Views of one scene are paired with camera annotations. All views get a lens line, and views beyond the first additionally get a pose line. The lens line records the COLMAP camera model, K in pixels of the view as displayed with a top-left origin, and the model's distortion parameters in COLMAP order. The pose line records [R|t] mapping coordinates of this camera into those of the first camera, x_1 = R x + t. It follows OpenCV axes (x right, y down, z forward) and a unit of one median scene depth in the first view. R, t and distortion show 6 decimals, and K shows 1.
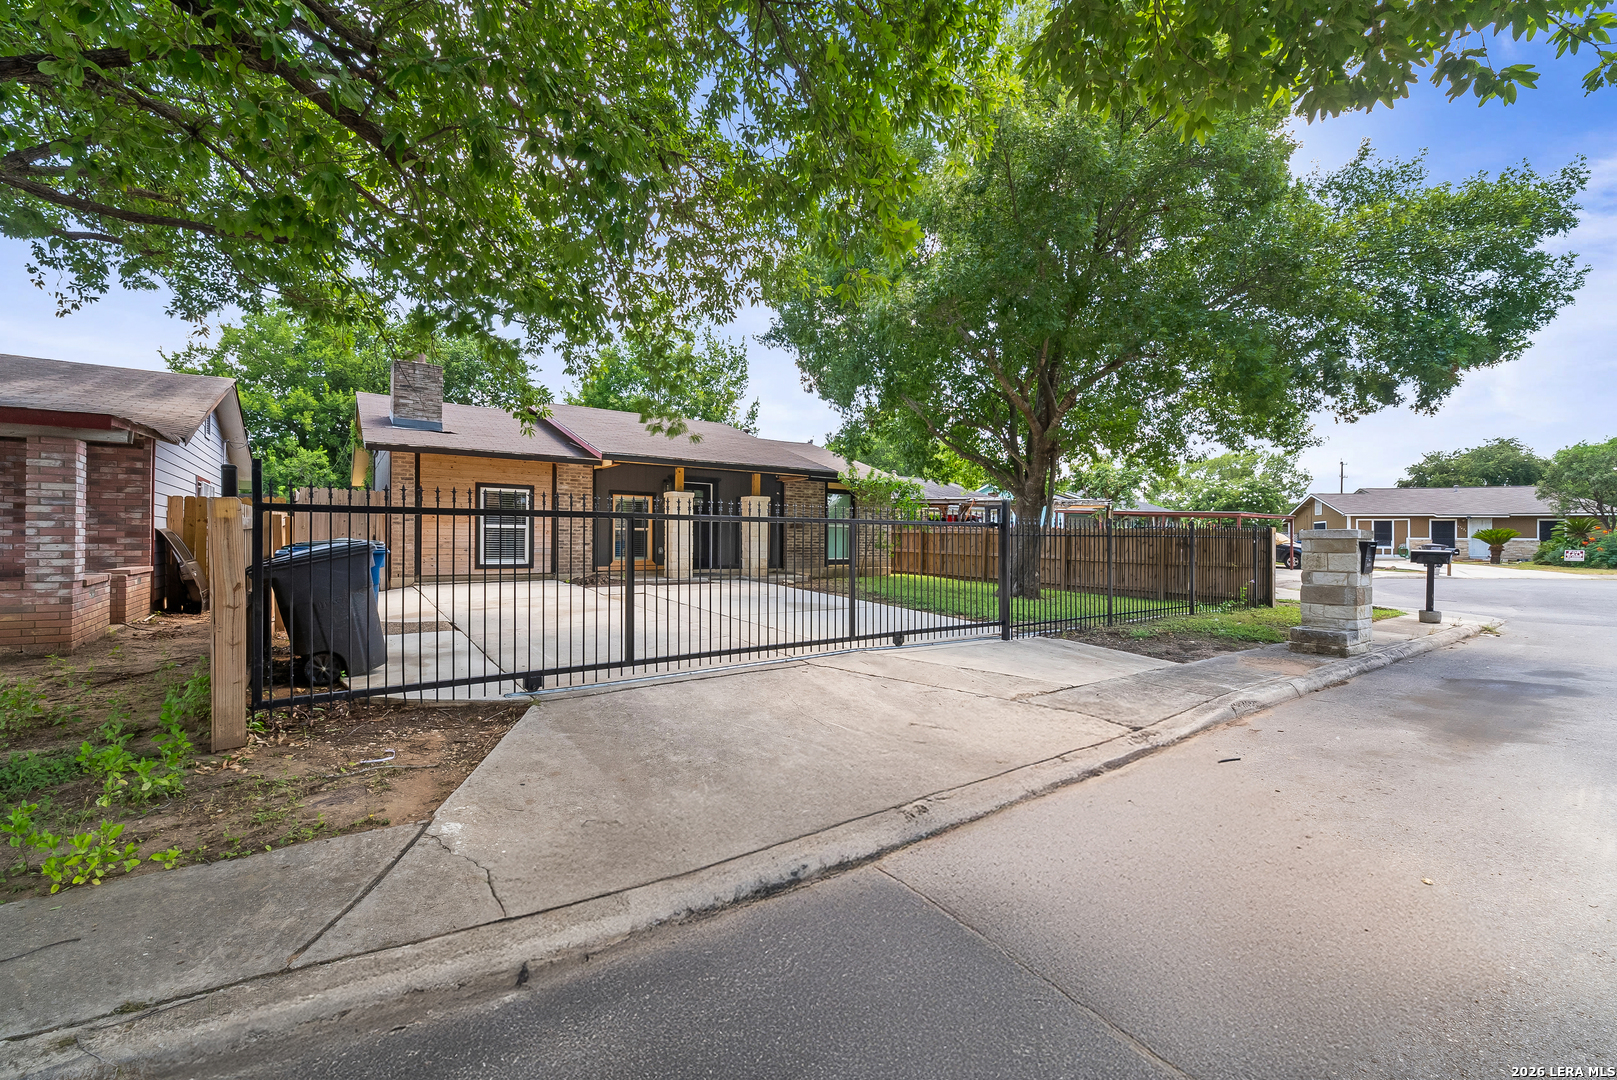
lens RADIAL K [[677.8, 0, 819.1], [0, 677.8, 532.4], [0, 0, 1]] dist [0.001114, -0.001023]
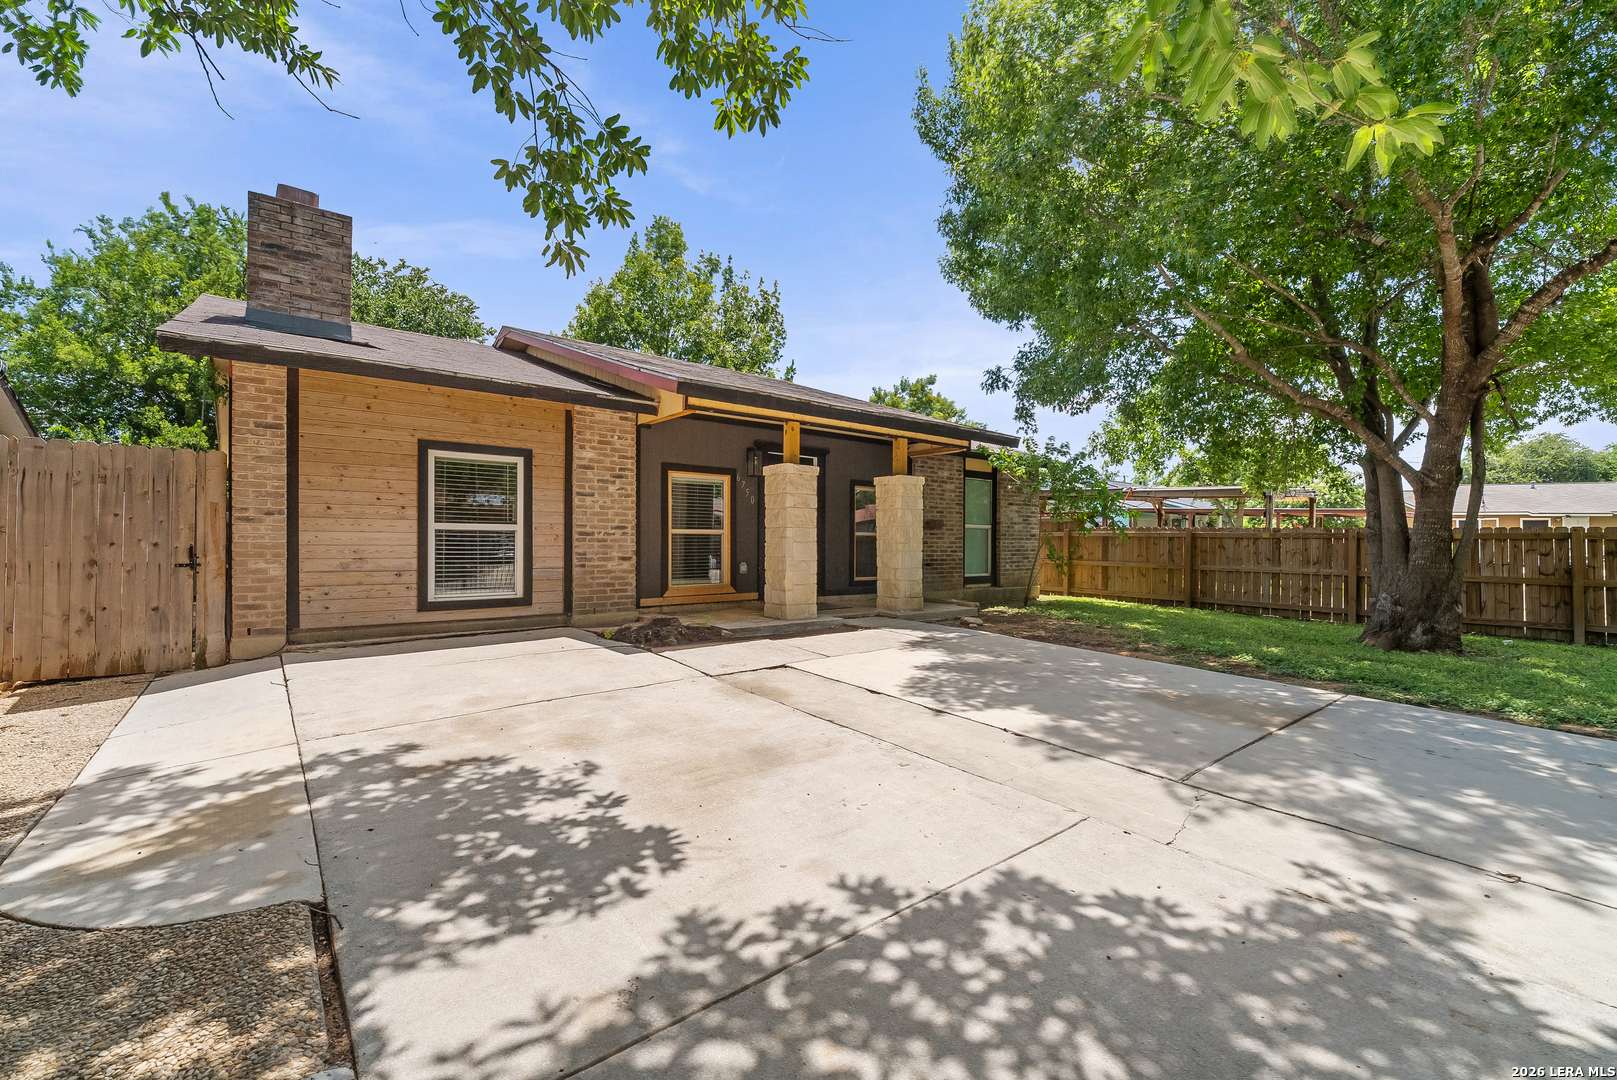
lens RADIAL K [[673.9, 0, 814.3], [0, 673.9, 535.9], [0, 0, 1]] dist [-0.001056, 0.000187]
pose [[0.997821, -0.003687, 0.065872, -0.237361], [0.003617, 0.999993, 0.001184, -0.001601], [-0.065876, -0.000943, 0.997827, 0.463539]]
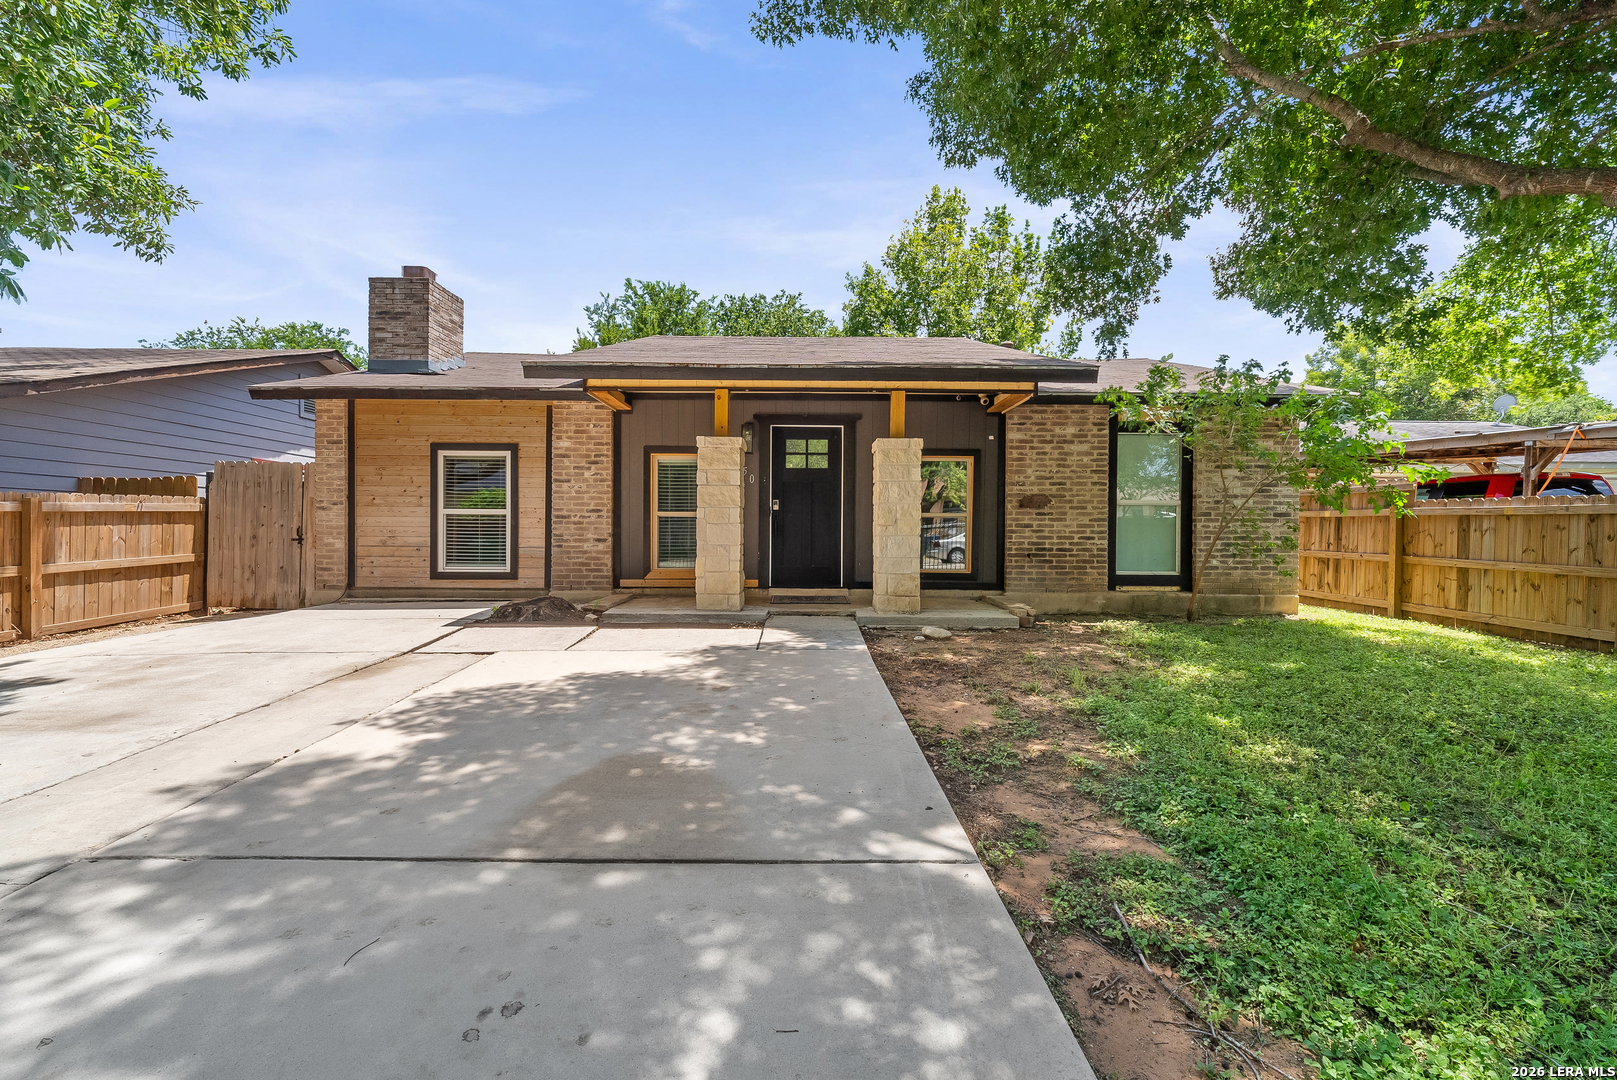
lens RADIAL K [[673.9, 0, 814.3], [0, 673.9, 535.9], [0, 0, 1]] dist [-0.001056, 0.000187]
pose [[0.815936, 0.000620, -0.578141, 0.147903], [0.007960, 0.999893, 0.012306, 0.008141], [0.578087, -0.014643, 0.815844, 0.666059]]
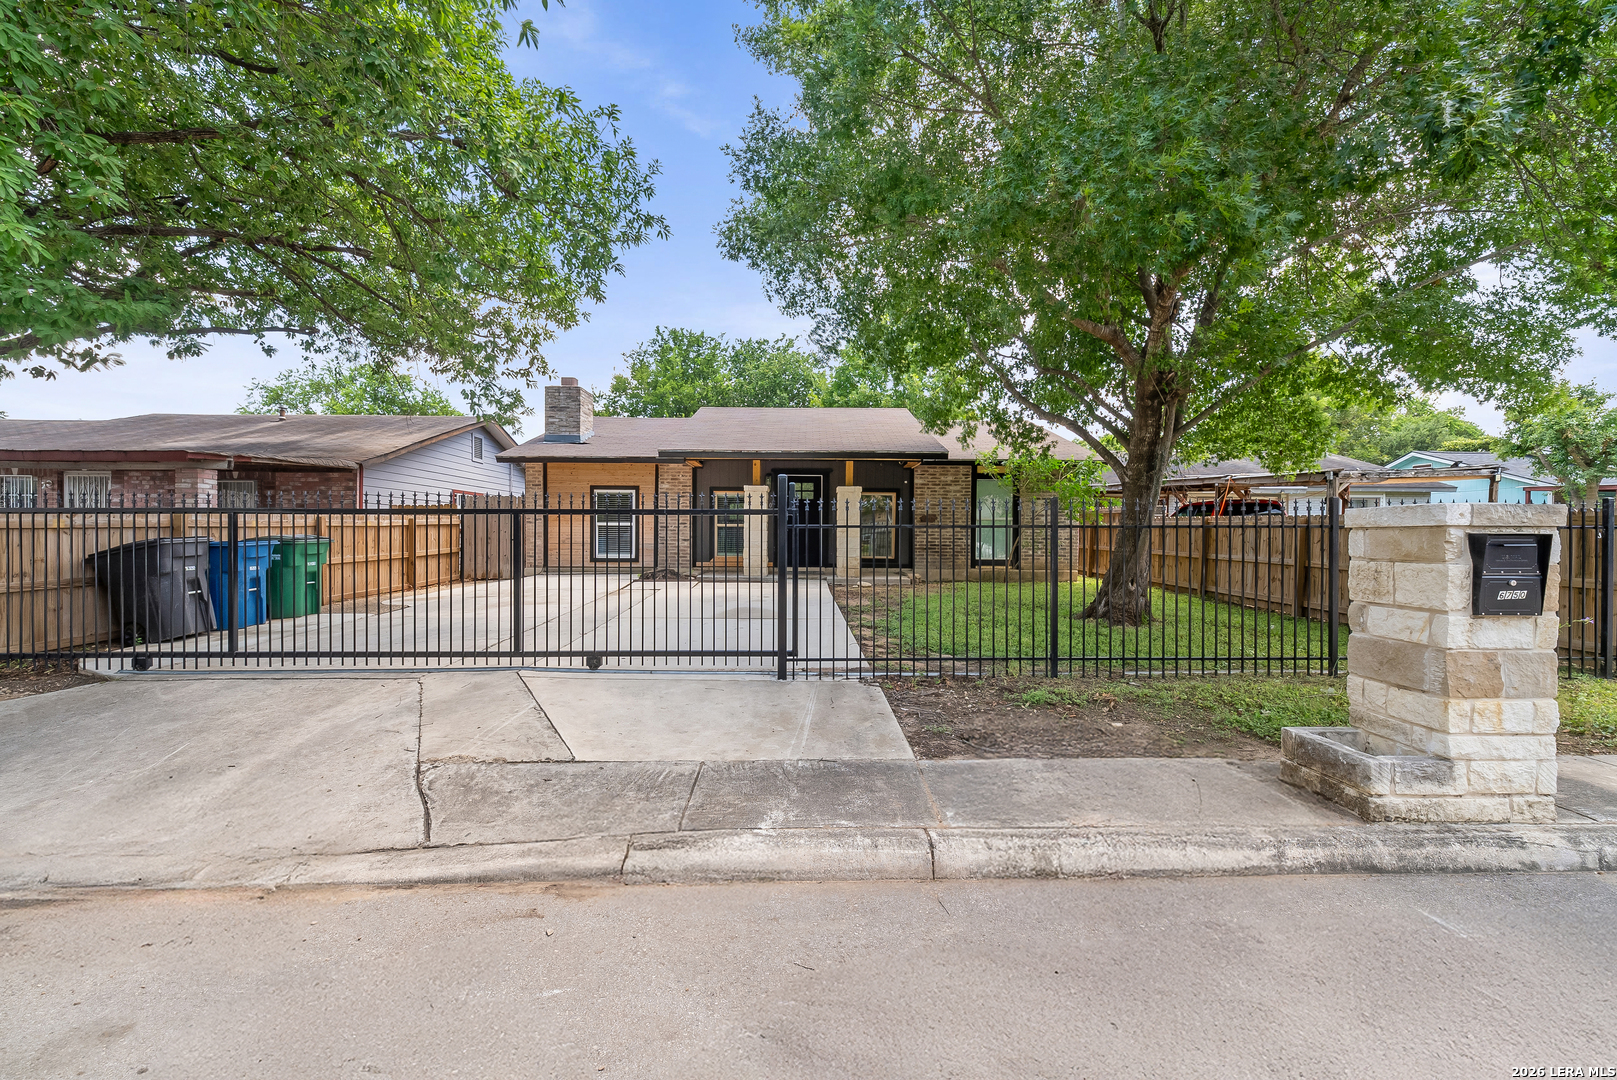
lens RADIAL K [[673.9, 0, 814.3], [0, 673.9, 535.9], [0, 0, 1]] dist [-0.001056, 0.000187]
pose [[0.818136, -0.002746, -0.575018, 0.430555], [0.008308, 0.999941, 0.007044, 0.005424], [0.574965, -0.010540, 0.818110, 0.283373]]
